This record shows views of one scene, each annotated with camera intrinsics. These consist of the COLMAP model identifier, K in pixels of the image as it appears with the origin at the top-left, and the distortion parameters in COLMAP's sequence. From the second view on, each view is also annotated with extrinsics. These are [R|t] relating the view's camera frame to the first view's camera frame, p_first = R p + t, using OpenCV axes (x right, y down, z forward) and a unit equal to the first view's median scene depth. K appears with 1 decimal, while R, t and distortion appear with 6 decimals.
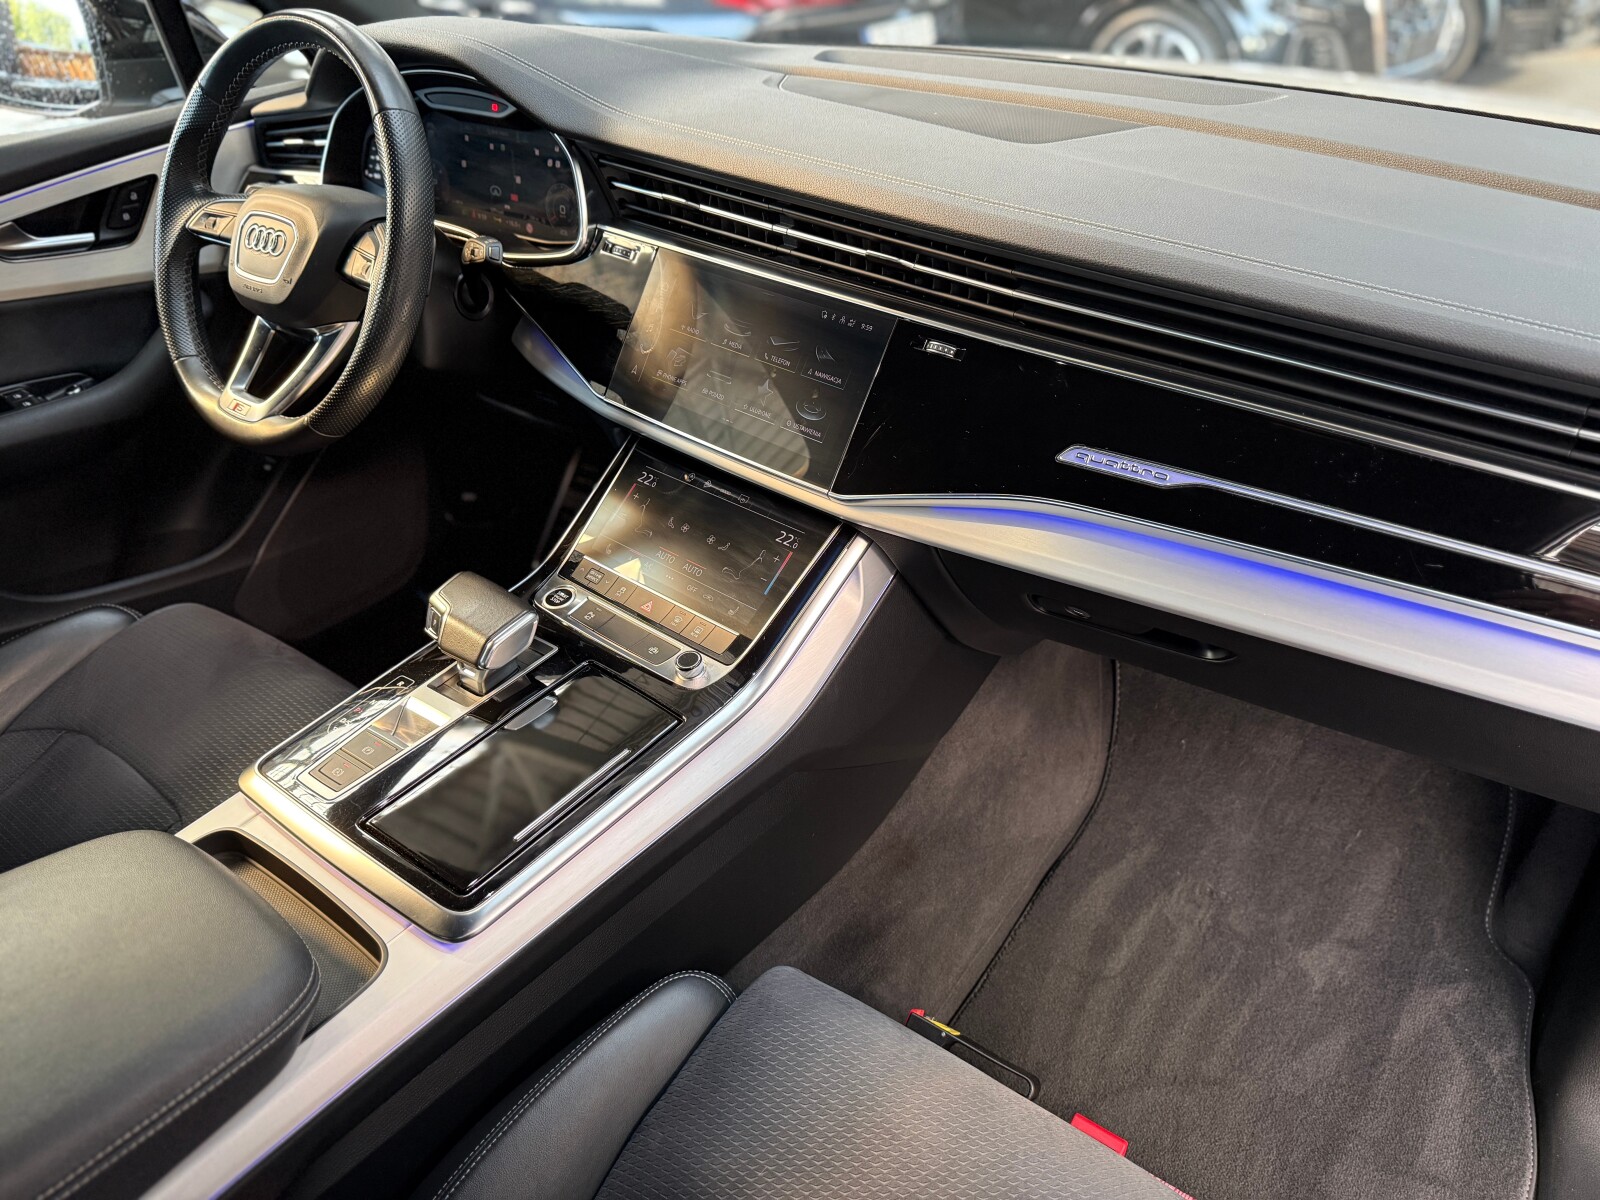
lens RADIAL K [[1135.0, 0, 807.0], [0, 1135.0, 601.8], [0, 0, 1]] dist [0.156233, -0.317892]
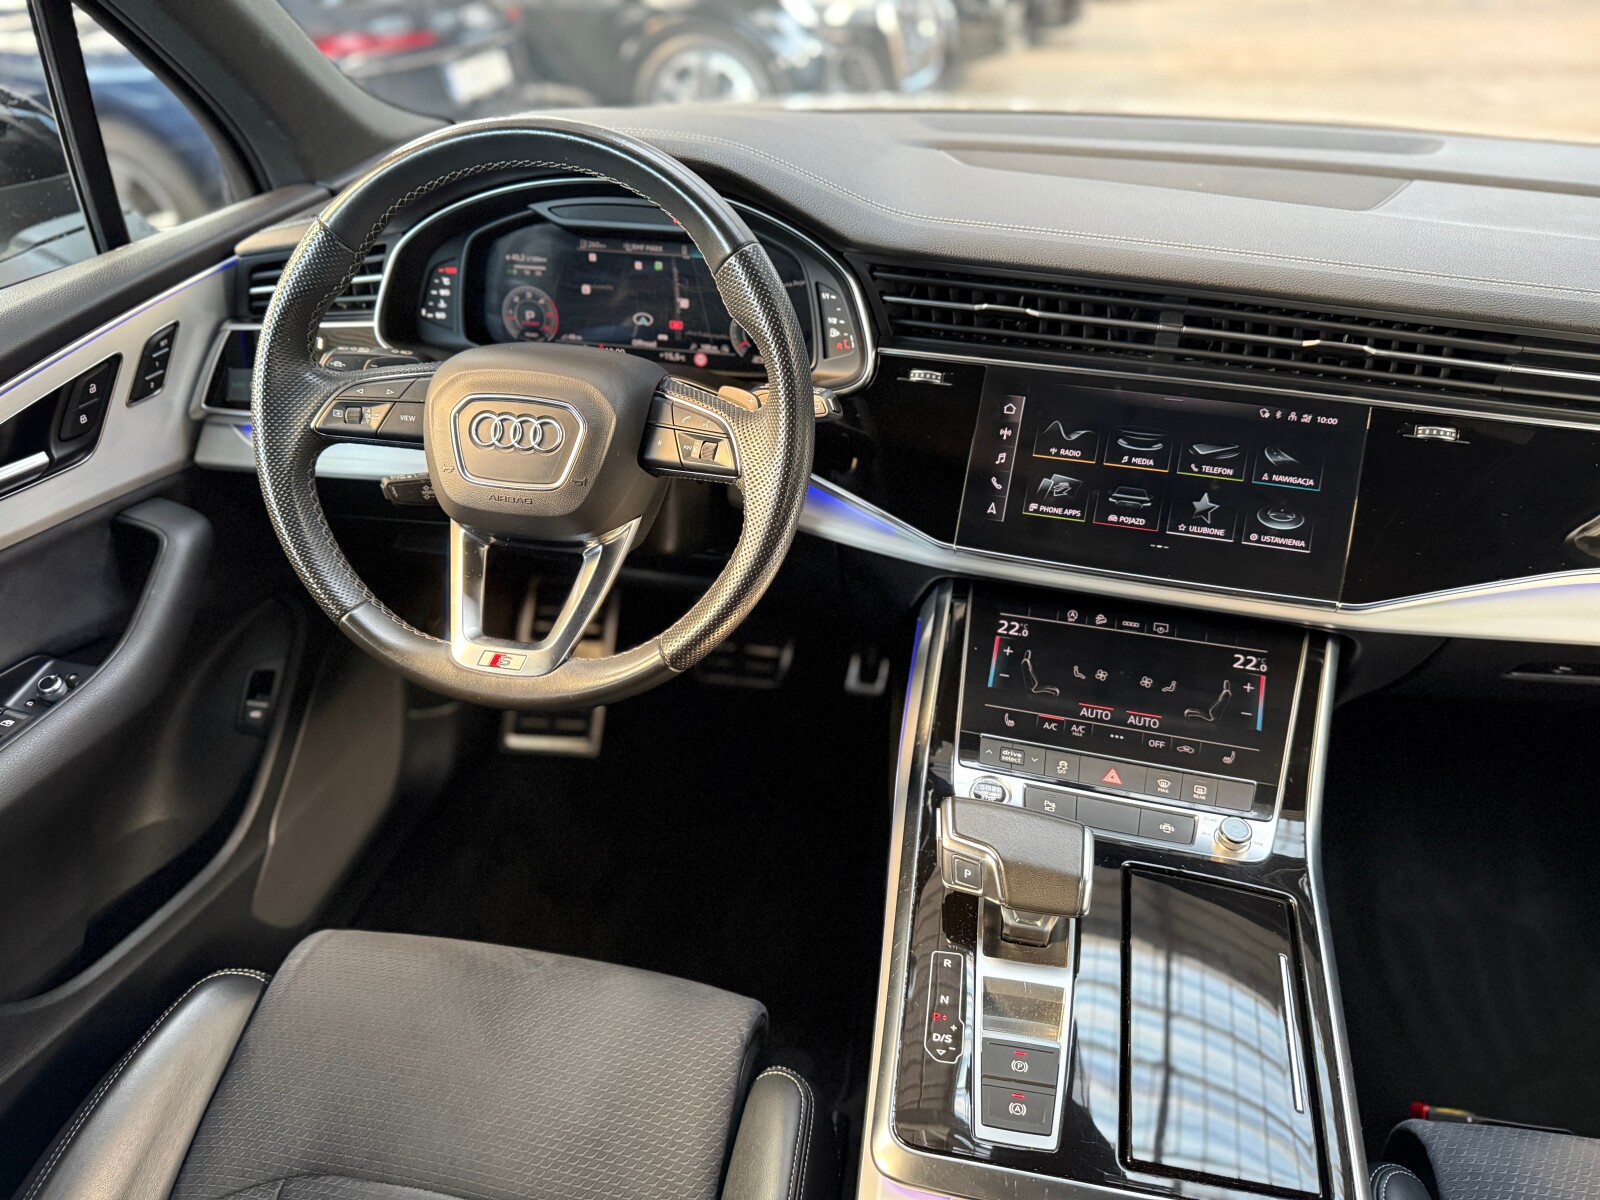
lens RADIAL K [[1133.8, 0, 794.4], [0, 1133.8, 603.1], [0, 0, 1]] dist [0.169029, -0.345279]
pose [[0.900625, -0.218431, 0.375716, -0.630153], [0.224301, 0.974099, 0.028645, -0.194528], [-0.372242, 0.058475, 0.926292, 0.274290]]
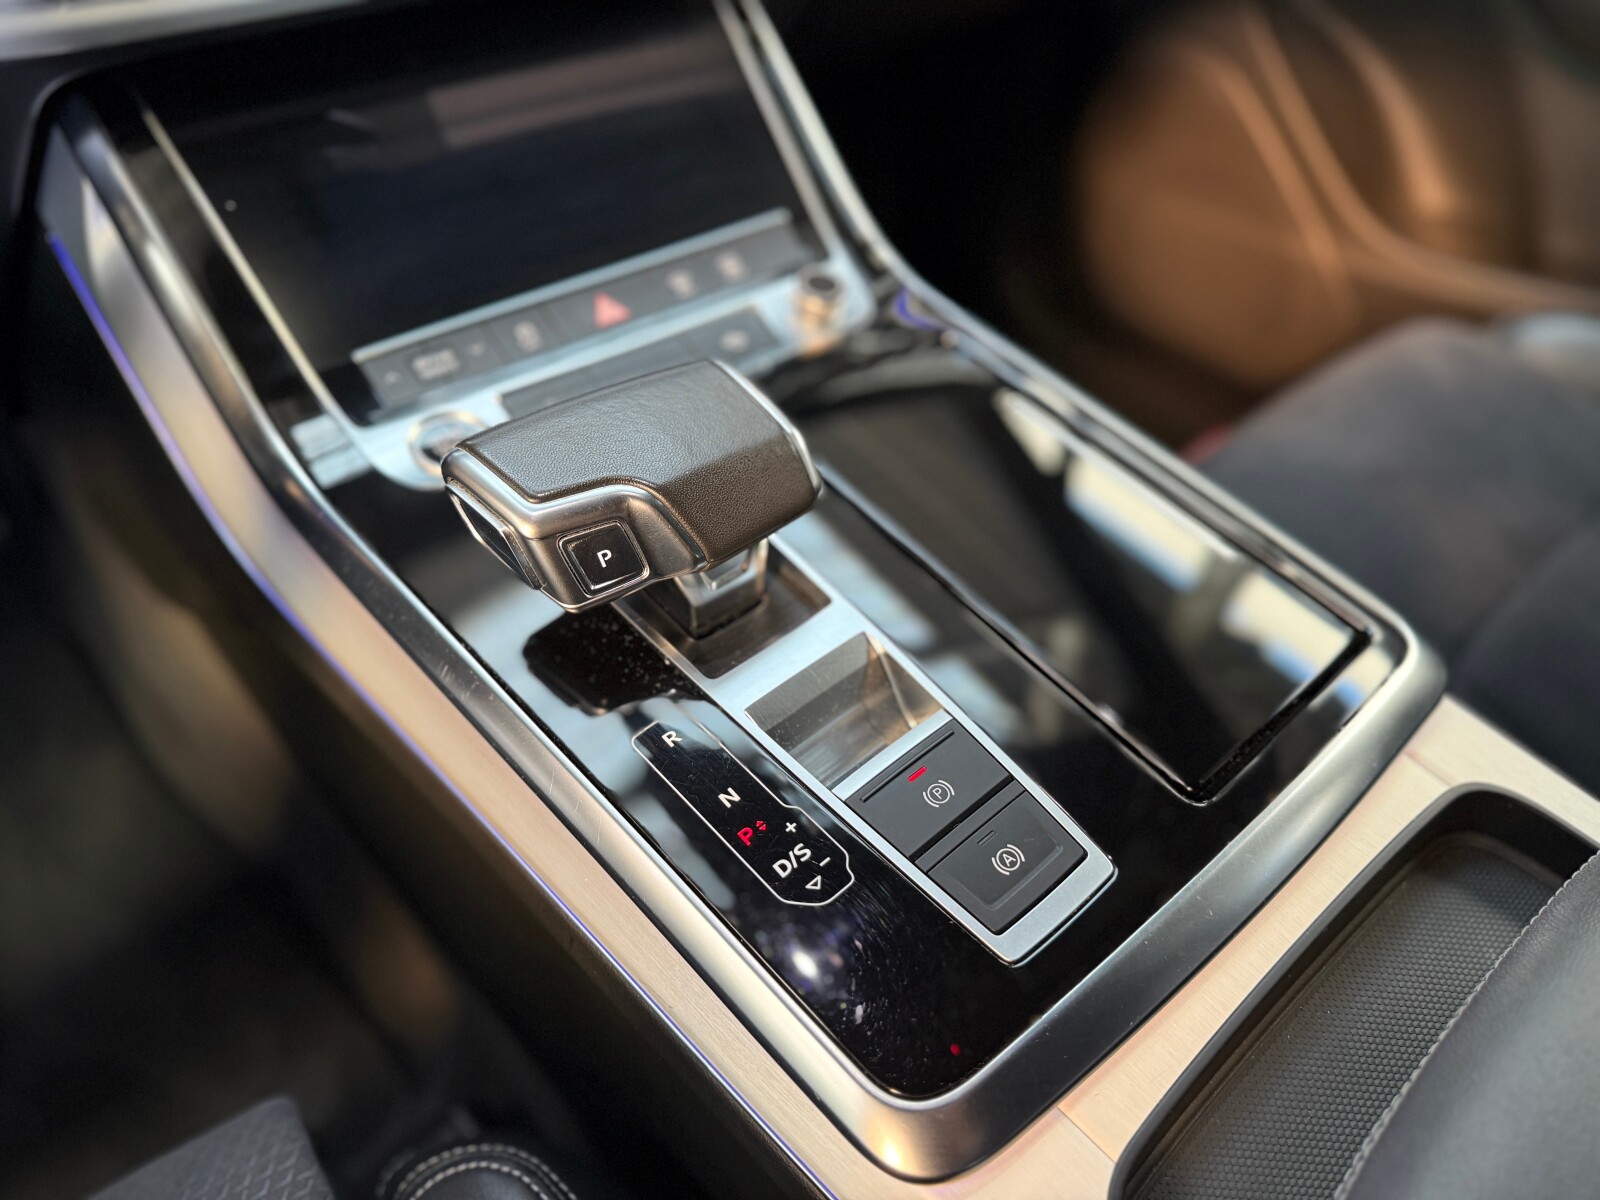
lens RADIAL K [[1135.0, 0, 807.0], [0, 1135.0, 601.8], [0, 0, 1]] dist [0.156233, -0.317892]
pose [[0.191647, -0.676918, 0.710671, -0.524402], [0.508587, 0.687785, 0.517968, -0.112679], [-0.839411, 0.262171, 0.476084, 0.715564]]
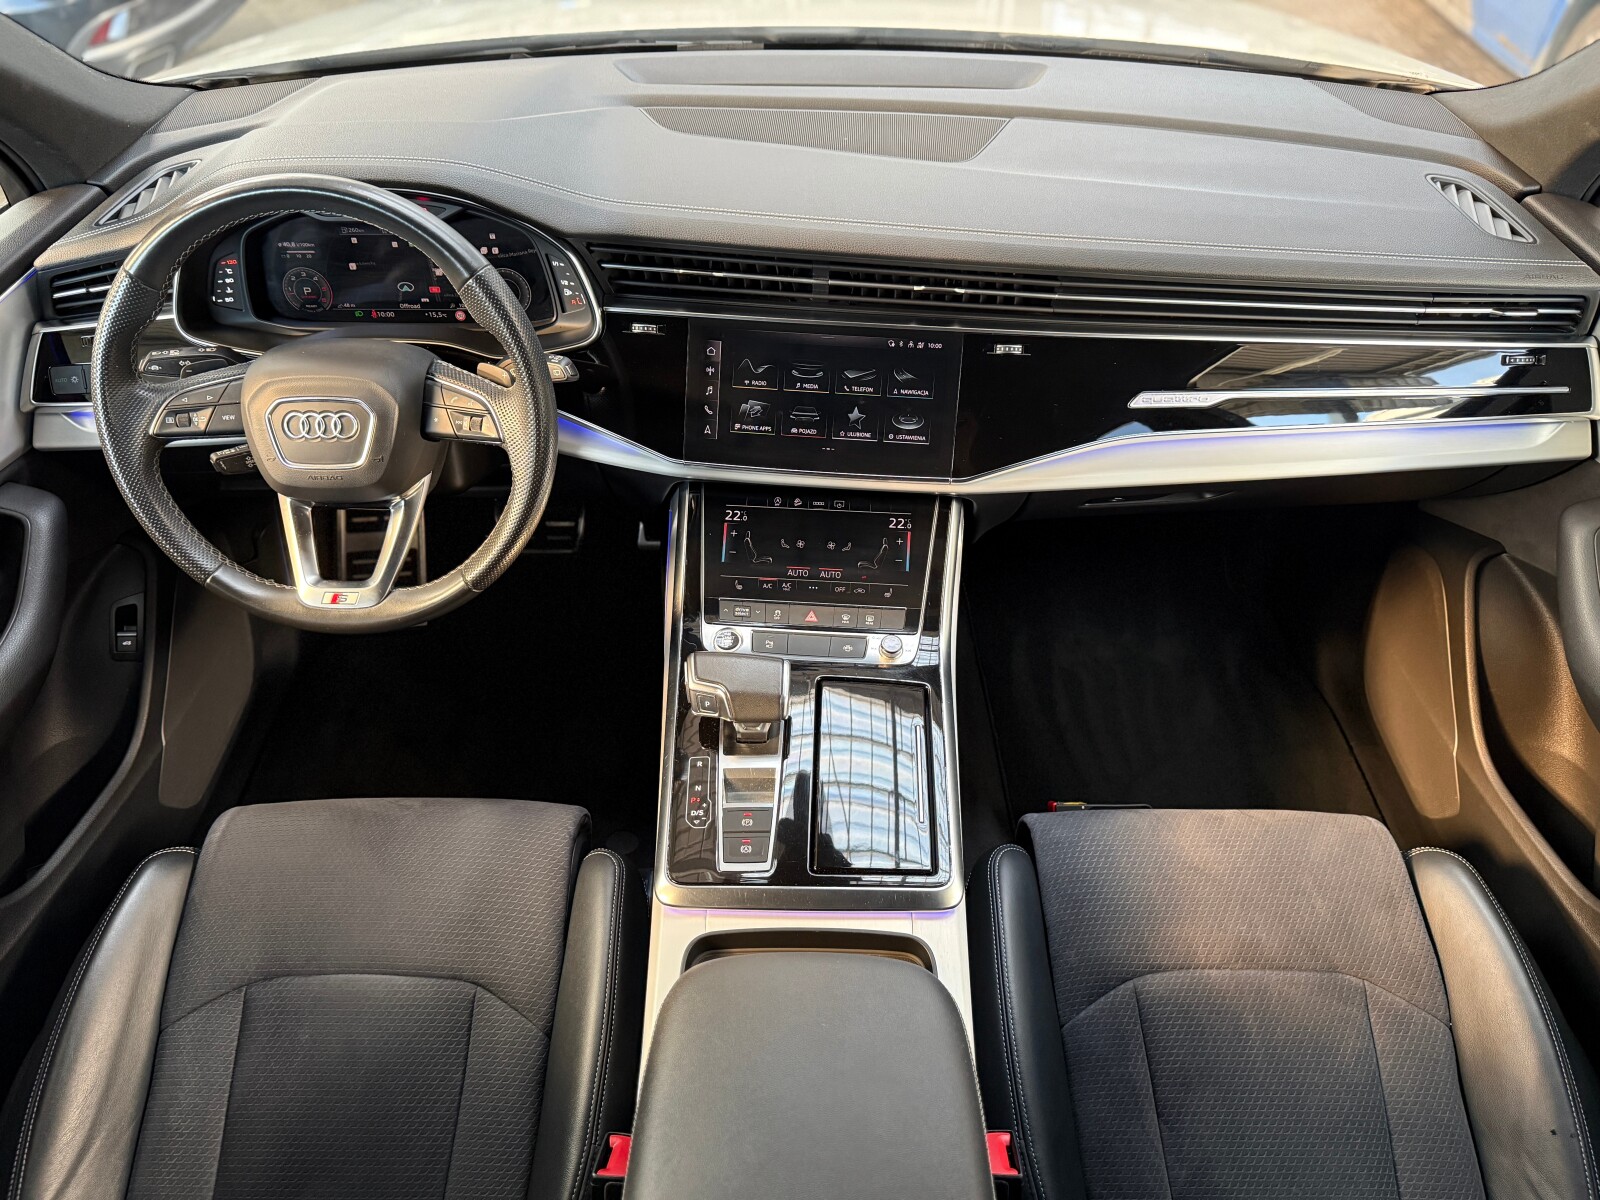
lens RADIAL K [[1135.0, 0, 807.0], [0, 1135.0, 601.8], [0, 0, 1]] dist [0.156233, -0.317892]
pose [[0.798594, -0.395899, 0.453333, -0.660775], [0.314872, 0.916726, 0.245904, -0.297599], [-0.512936, -0.053636, 0.856750, -0.024203]]
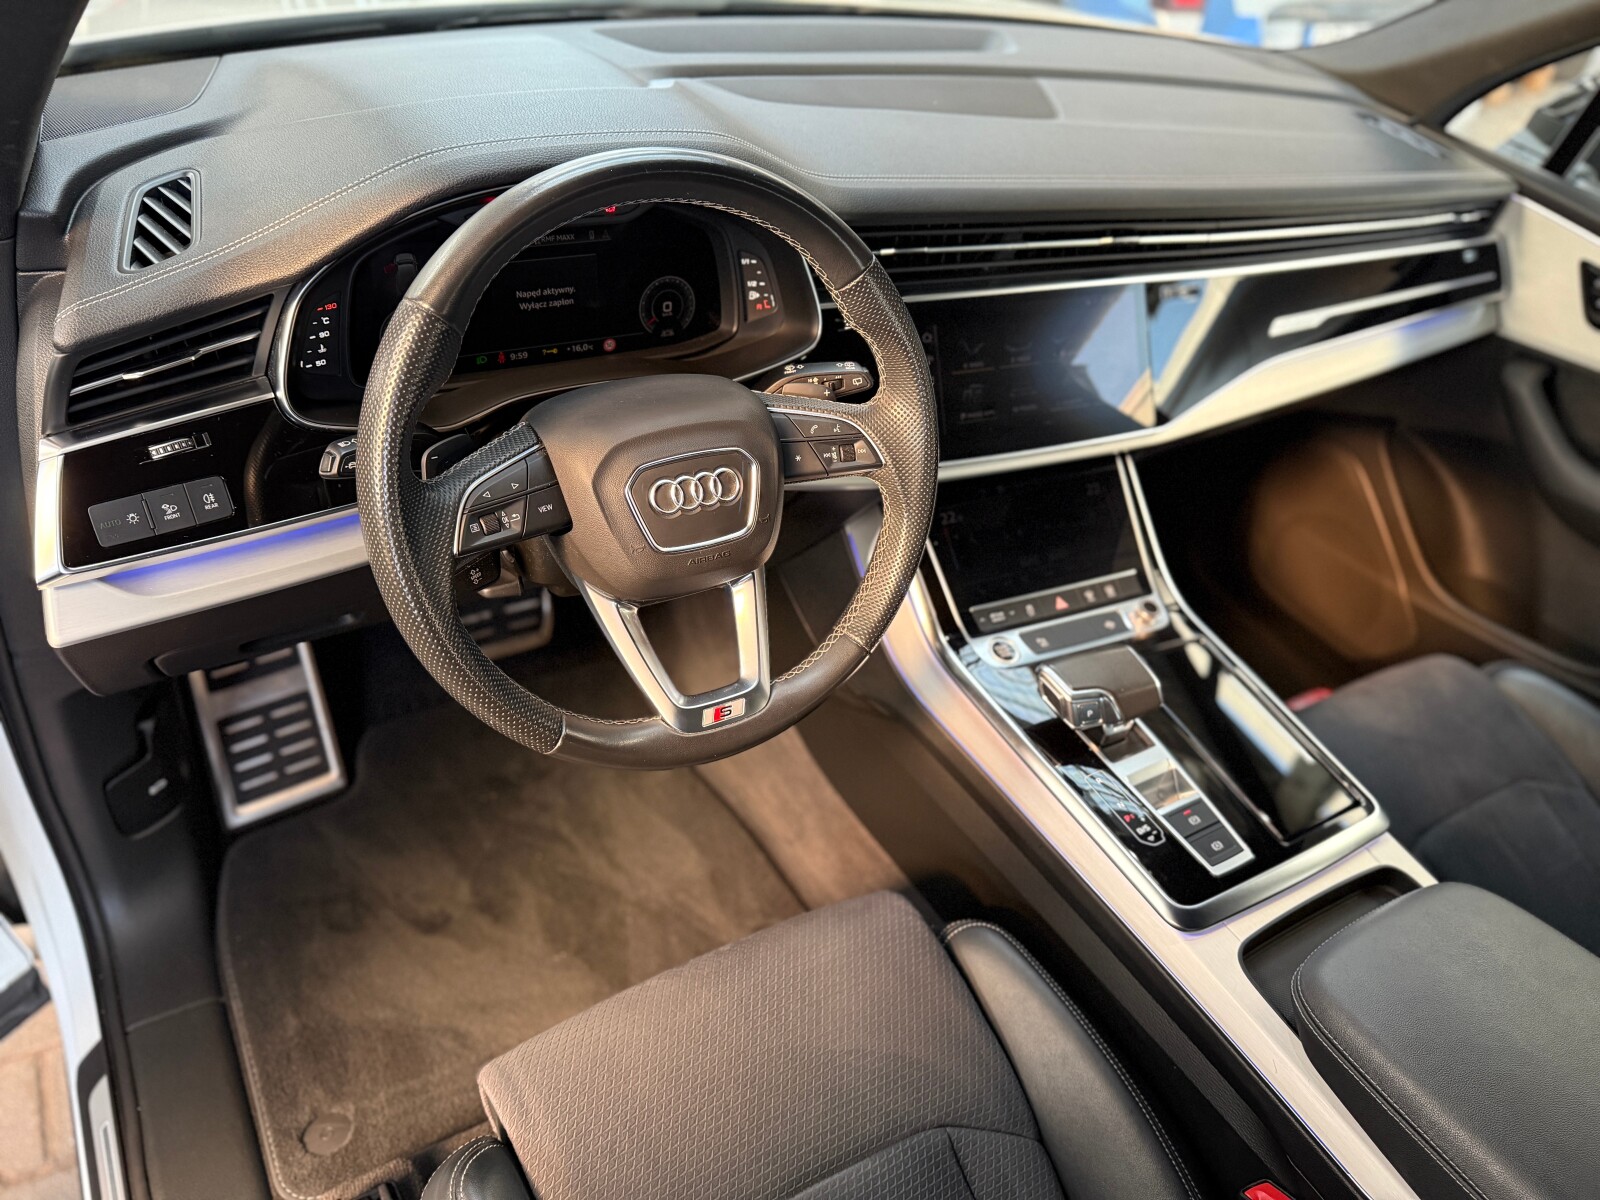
lens RADIAL K [[1135.0, 0, 807.0], [0, 1135.0, 601.8], [0, 0, 1]] dist [0.156233, -0.317892]
pose [[0.369928, -0.541337, 0.755054, -1.046873], [0.382975, 0.829298, 0.406933, -0.533238], [-0.846453, 0.138631, 0.514100, 0.613995]]
